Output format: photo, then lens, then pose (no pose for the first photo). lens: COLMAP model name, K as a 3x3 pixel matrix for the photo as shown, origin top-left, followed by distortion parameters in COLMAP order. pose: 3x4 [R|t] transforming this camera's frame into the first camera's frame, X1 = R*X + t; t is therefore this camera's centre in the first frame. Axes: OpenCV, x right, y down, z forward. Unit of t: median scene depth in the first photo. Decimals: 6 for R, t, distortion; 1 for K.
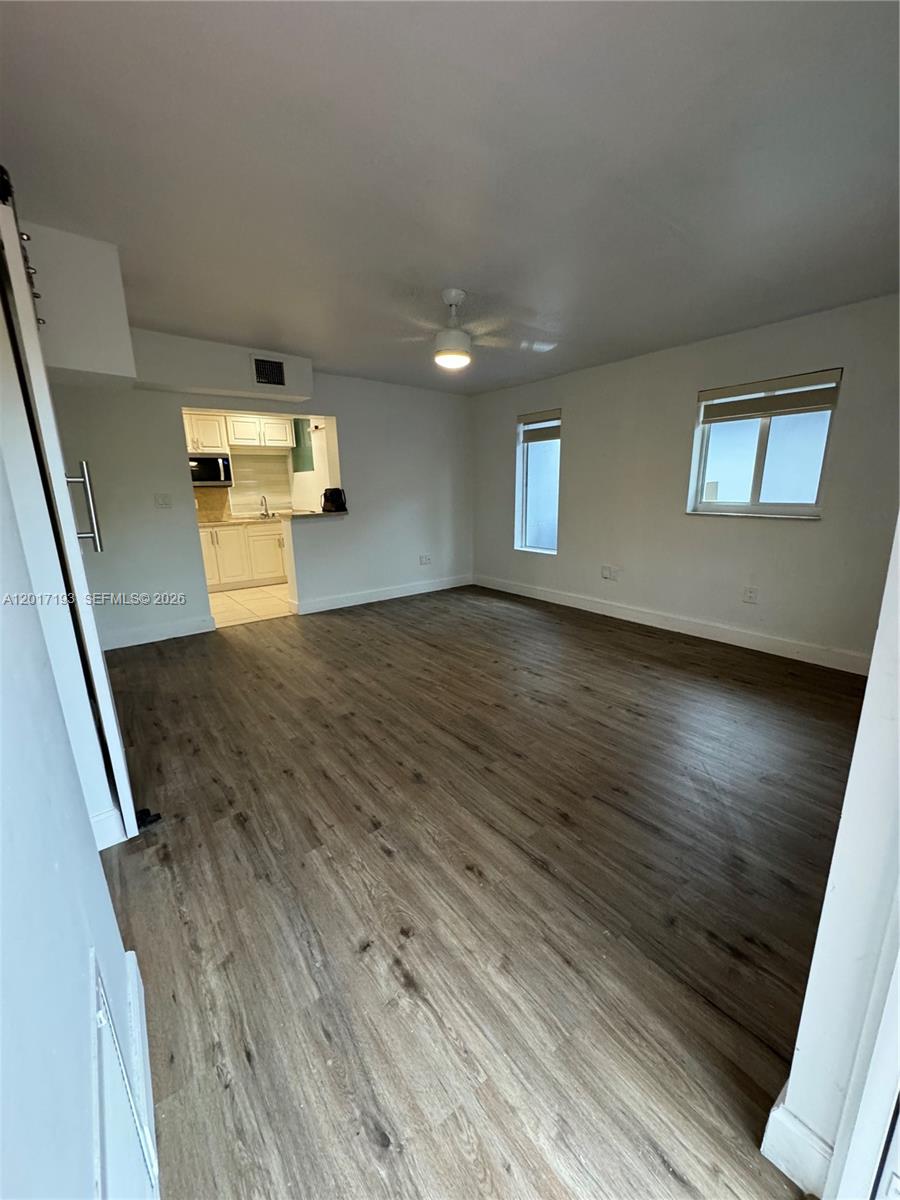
lens RADIAL K [[483.6, 0, 452.1], [0, 483.6, 602.0], [0, 0, 1]] dist [-0.001766, -0.000608]
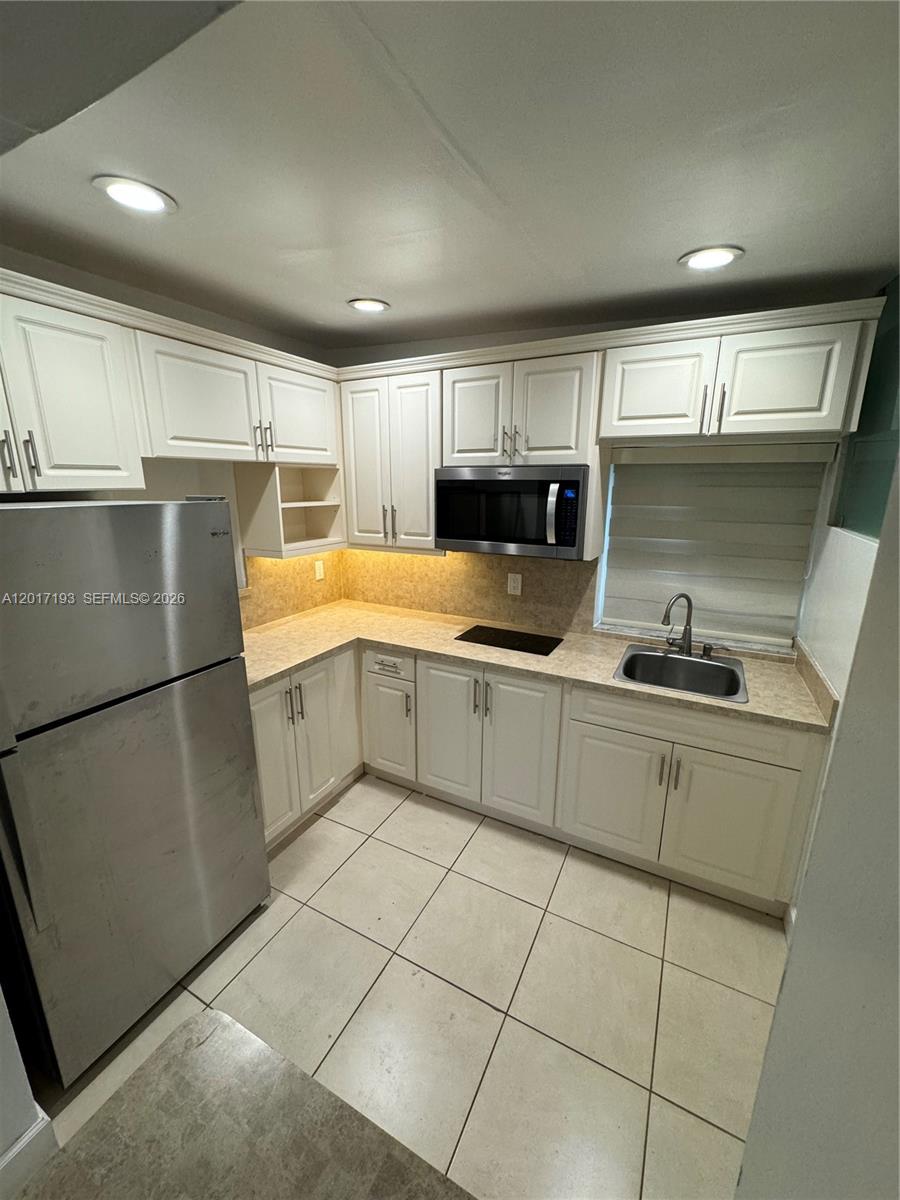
lens RADIAL K [[483.6, 0, 446.3], [0, 483.6, 601.9], [0, 0, 1]] dist [-0.001766, -0.000608]
pose [[0.428526, 0.250527, -0.868102, -0.505270], [-0.218606, 0.960993, 0.169423, -0.661912], [0.876685, 0.117171, 0.466577, 2.019384]]
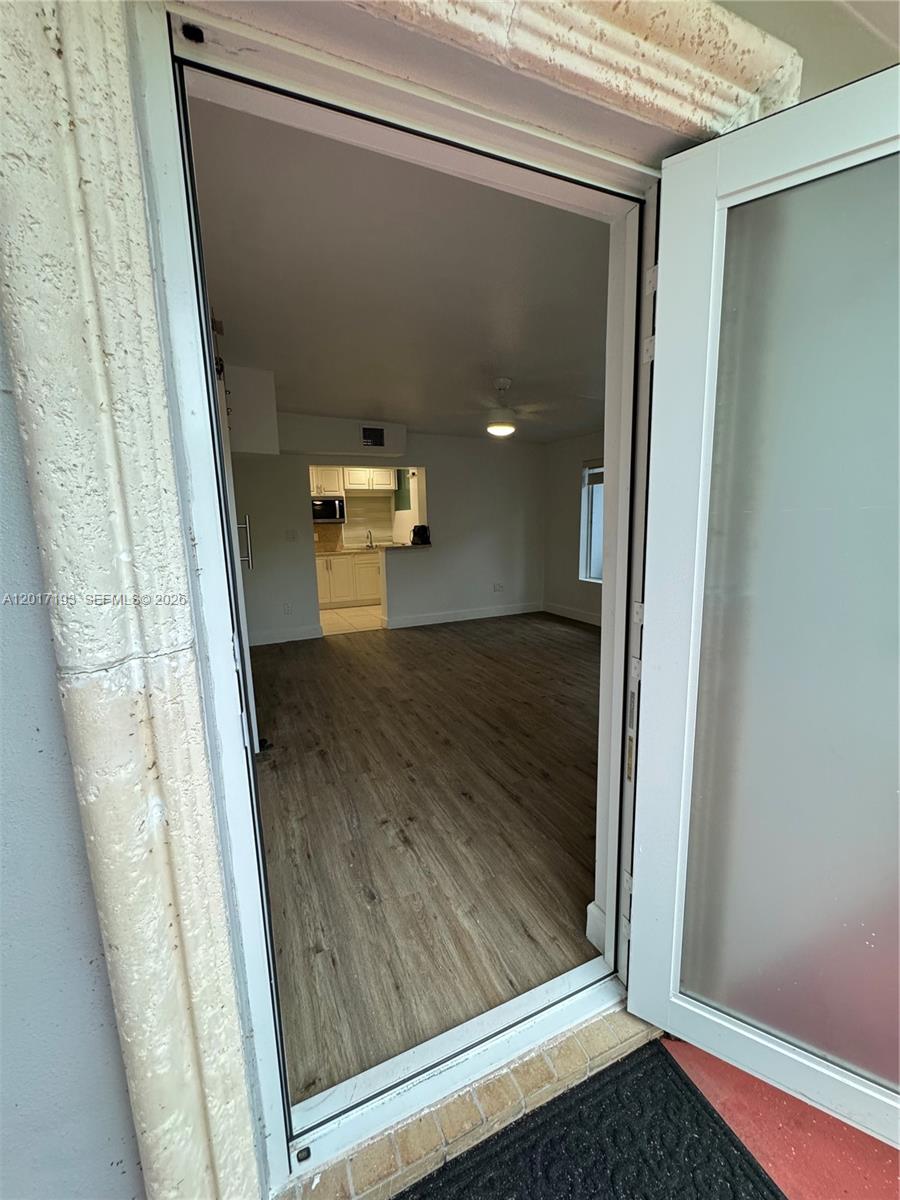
lens RADIAL K [[483.6, 0, 451.8], [0, 483.6, 602.2], [0, 0, 1]] dist [-0.001766, -0.000608]
pose [[0.976156, 0.034340, -0.214336, 0.195615], [-0.048000, 0.997112, -0.058854, 0.047454], [0.211696, 0.067739, 0.974985, -0.301481]]
